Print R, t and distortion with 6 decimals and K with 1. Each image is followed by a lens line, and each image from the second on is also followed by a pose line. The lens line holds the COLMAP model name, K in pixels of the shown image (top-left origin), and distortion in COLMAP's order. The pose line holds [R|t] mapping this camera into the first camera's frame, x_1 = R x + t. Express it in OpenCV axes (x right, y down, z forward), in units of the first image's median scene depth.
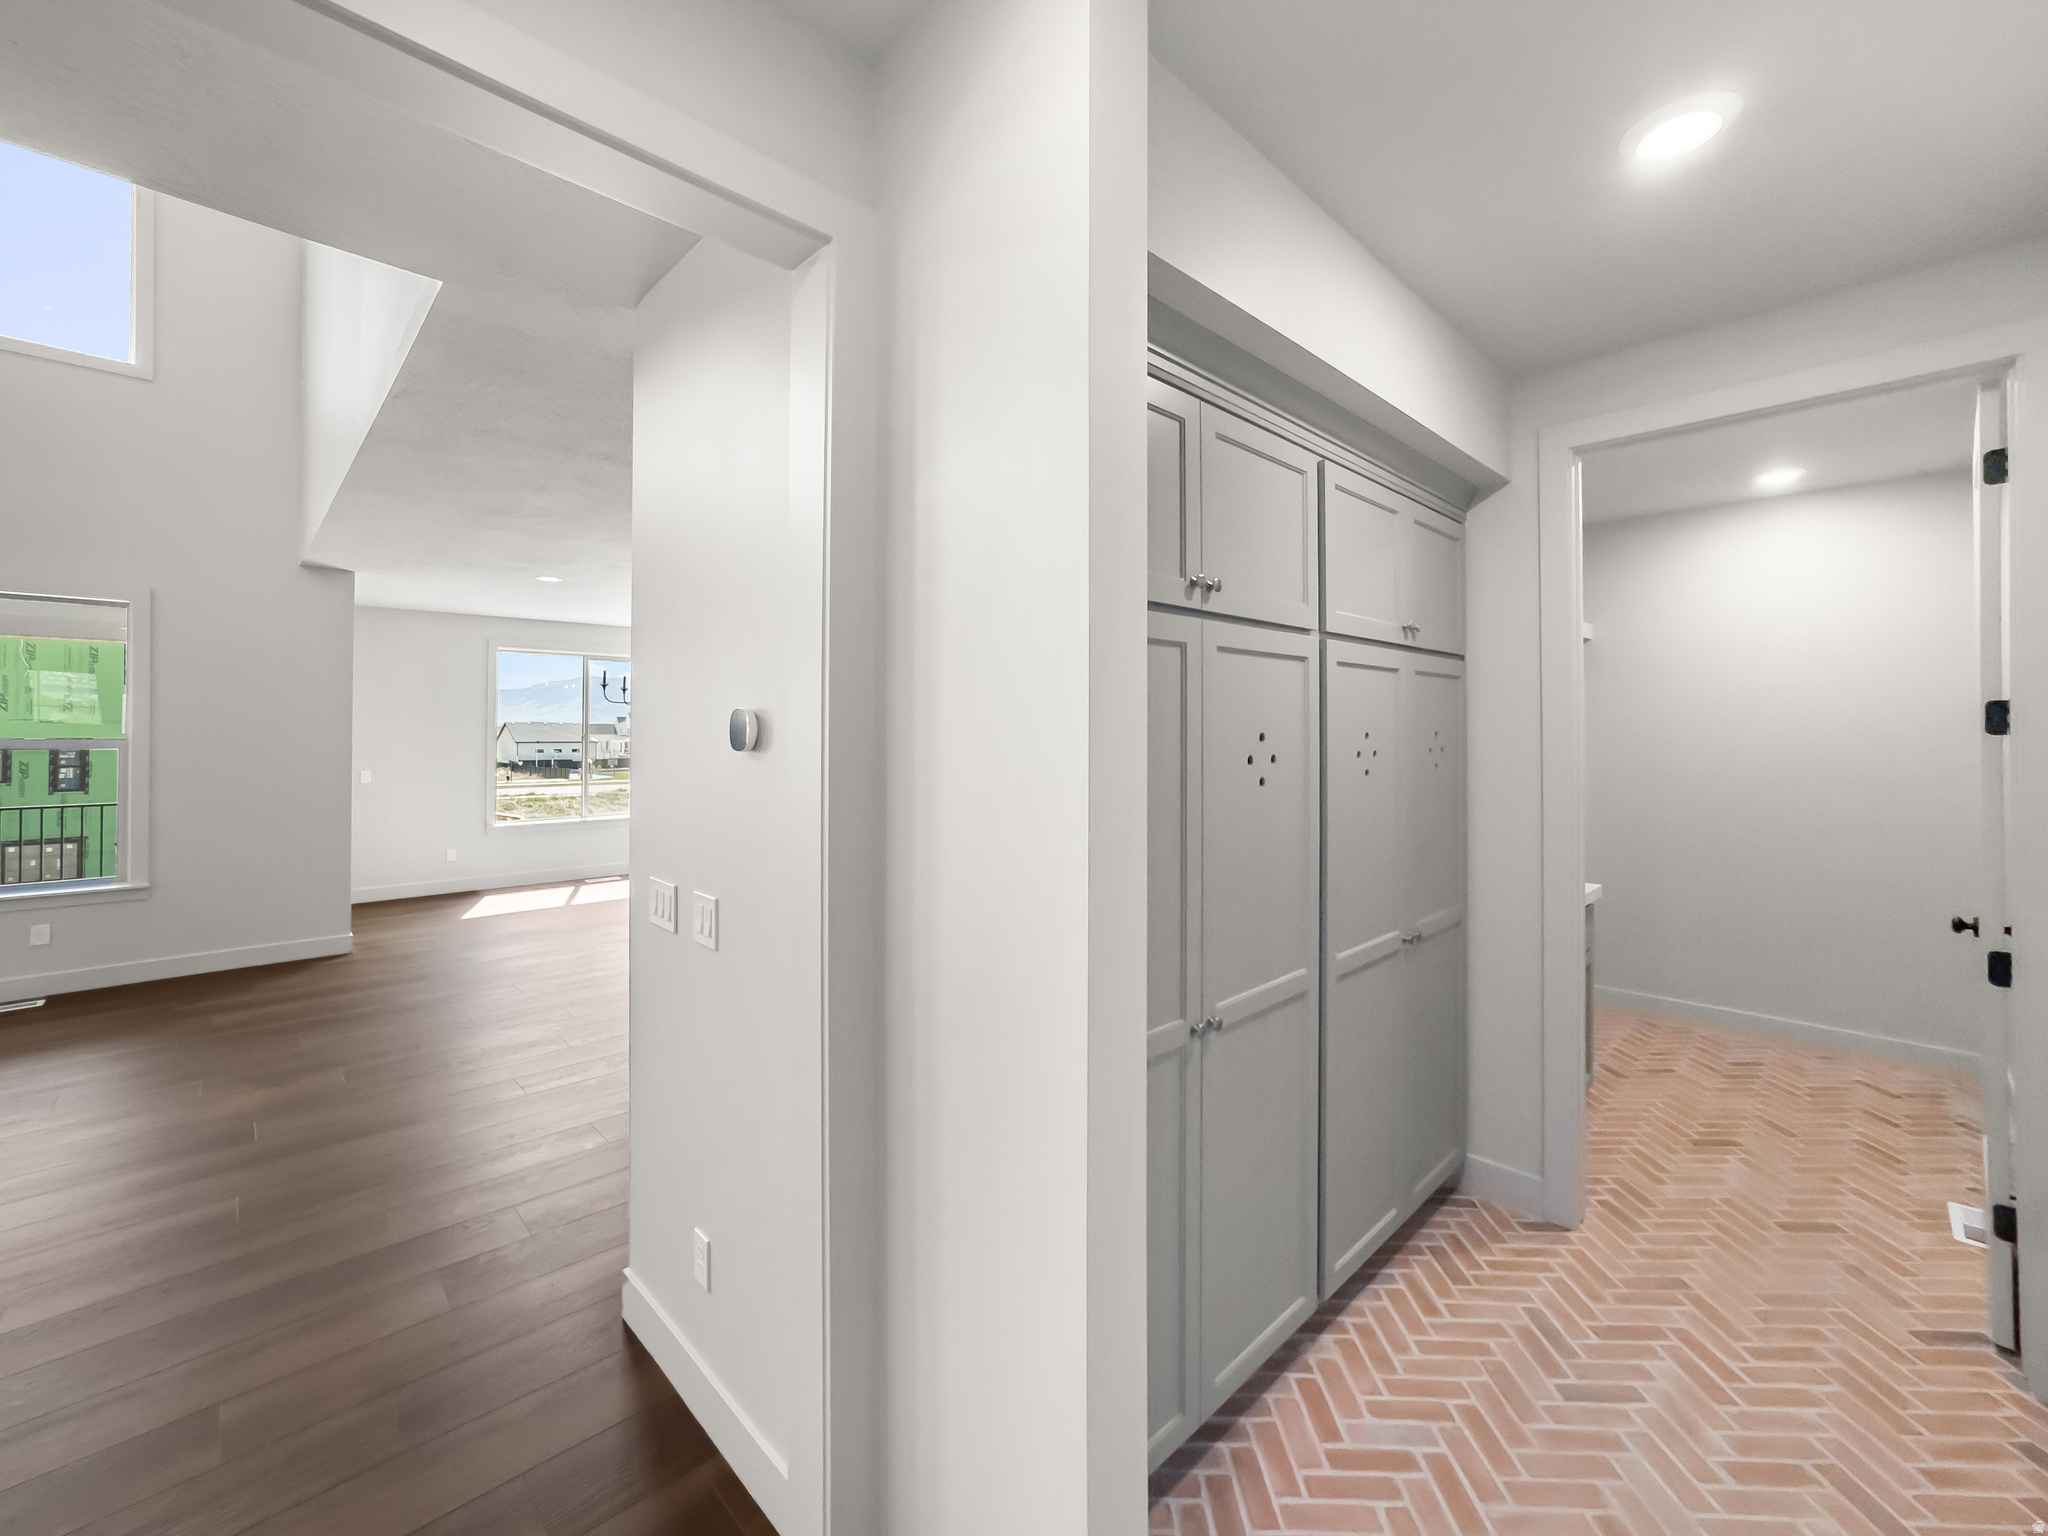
lens RADIAL K [[828.1, 0, 1014.4], [0, 828.1, 752.7], [0, 0, 1]] dist [-0.000607, 0.000481]
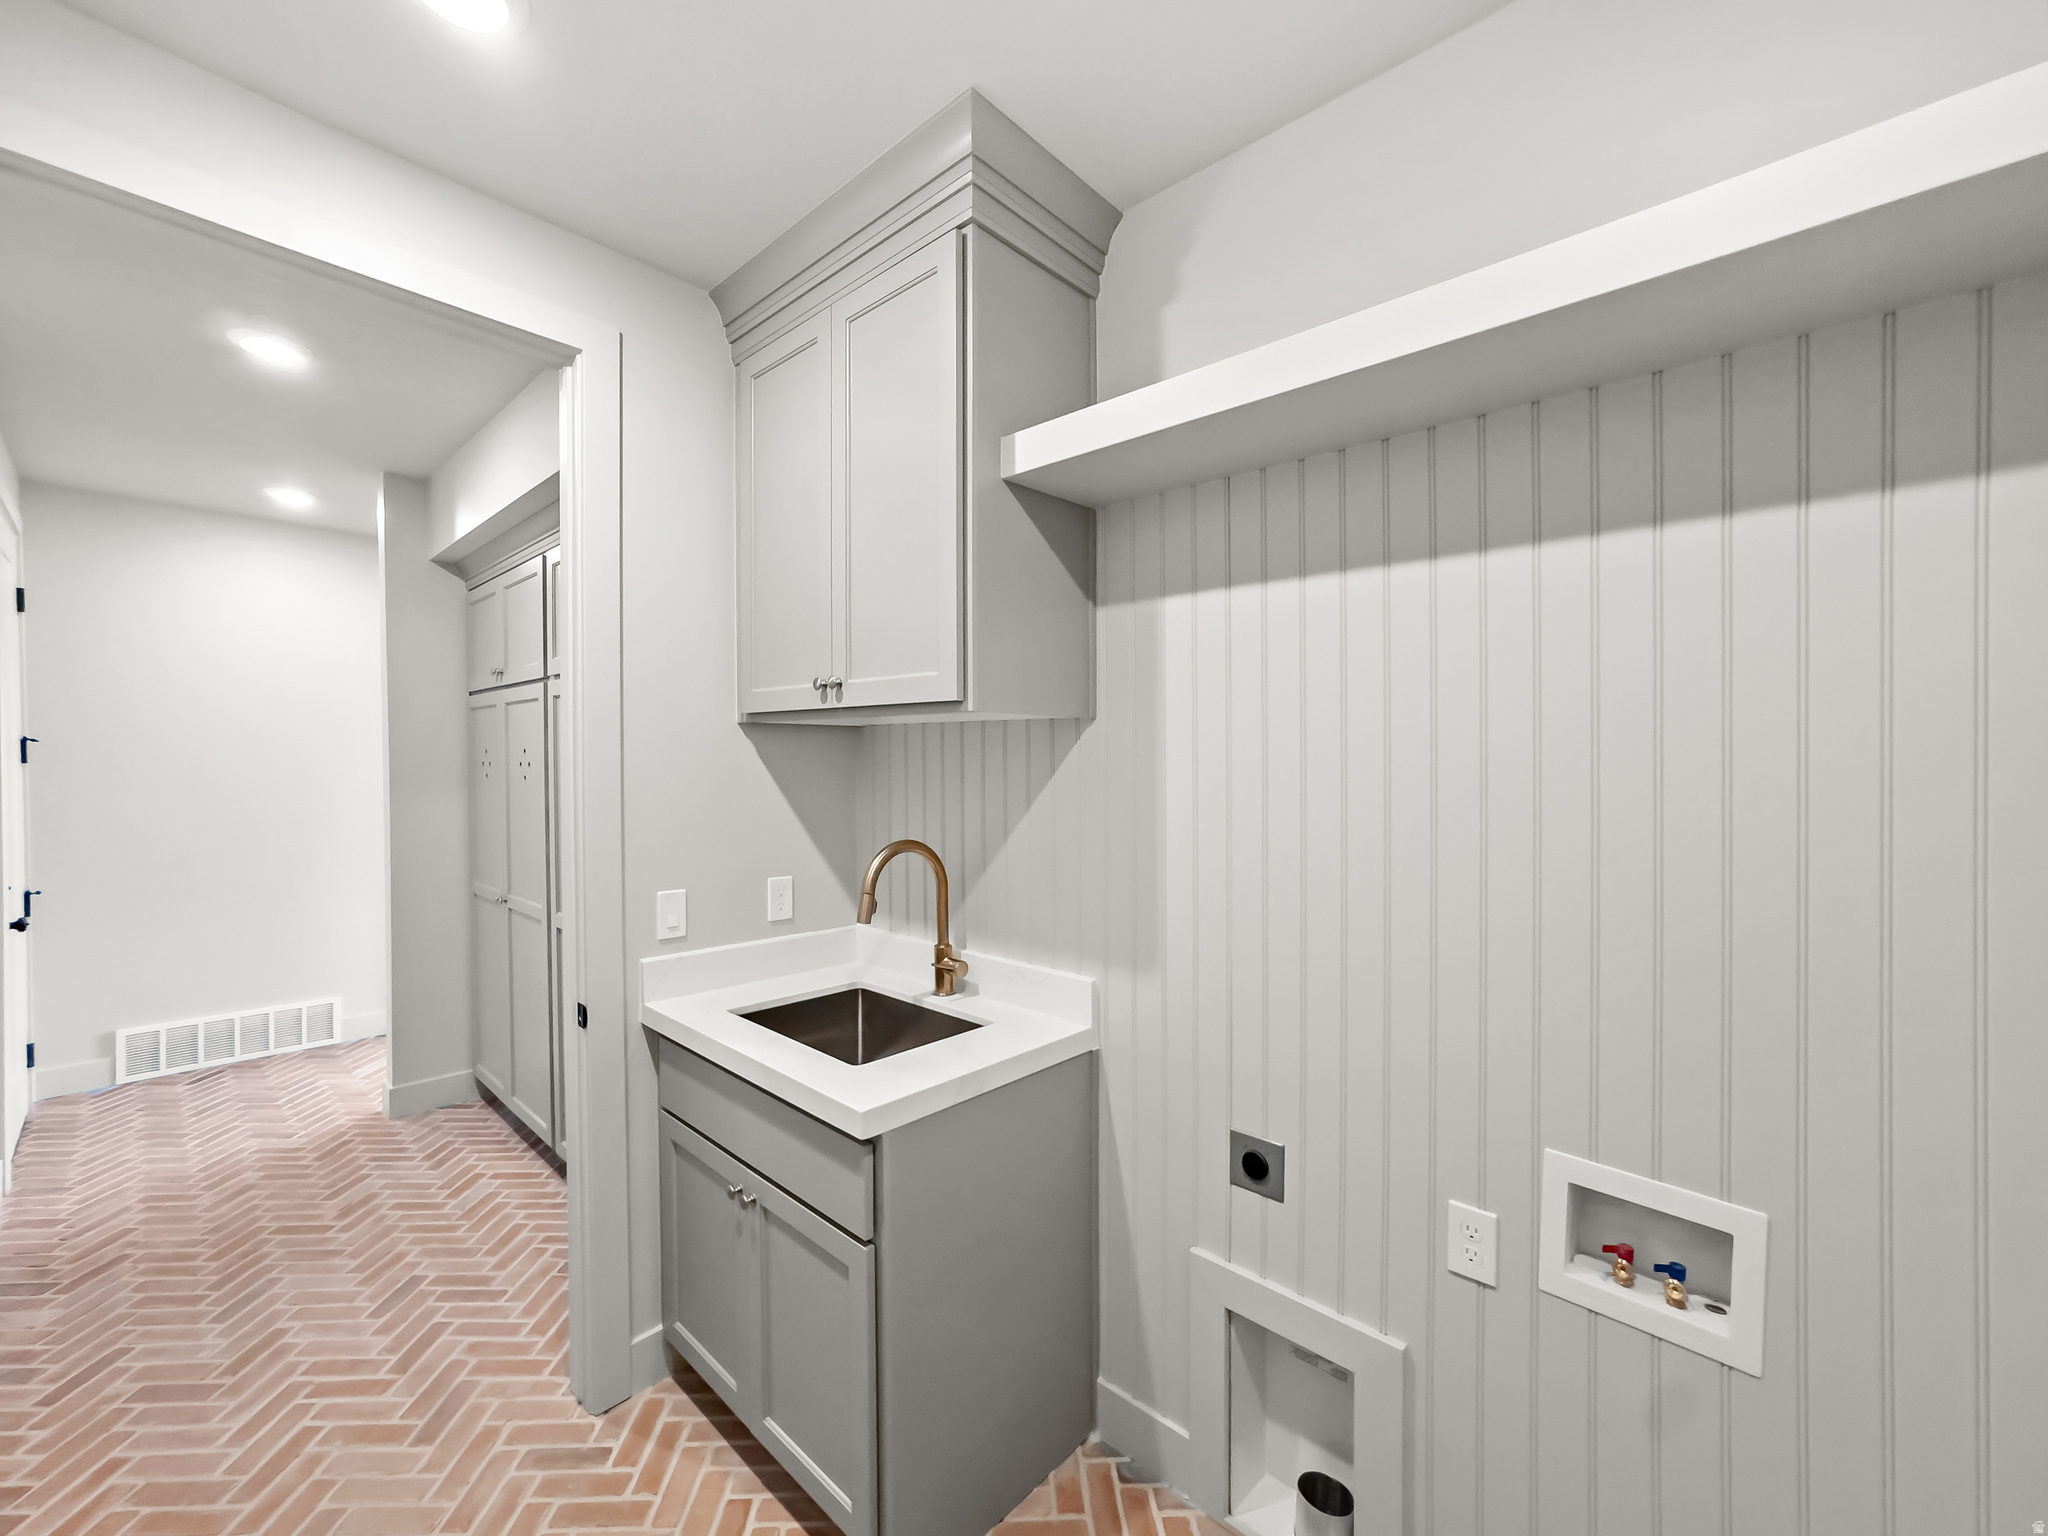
lens RADIAL K [[828.1, 0, 1013.6], [0, 828.1, 775.1], [0, 0, 1]] dist [-0.000607, 0.000481]
pose [[0.045496, 0.002271, -0.998962, 1.857331], [-0.002236, 0.999995, 0.002172, 0.023830], [0.998962, 0.002134, 0.045500, 1.755536]]
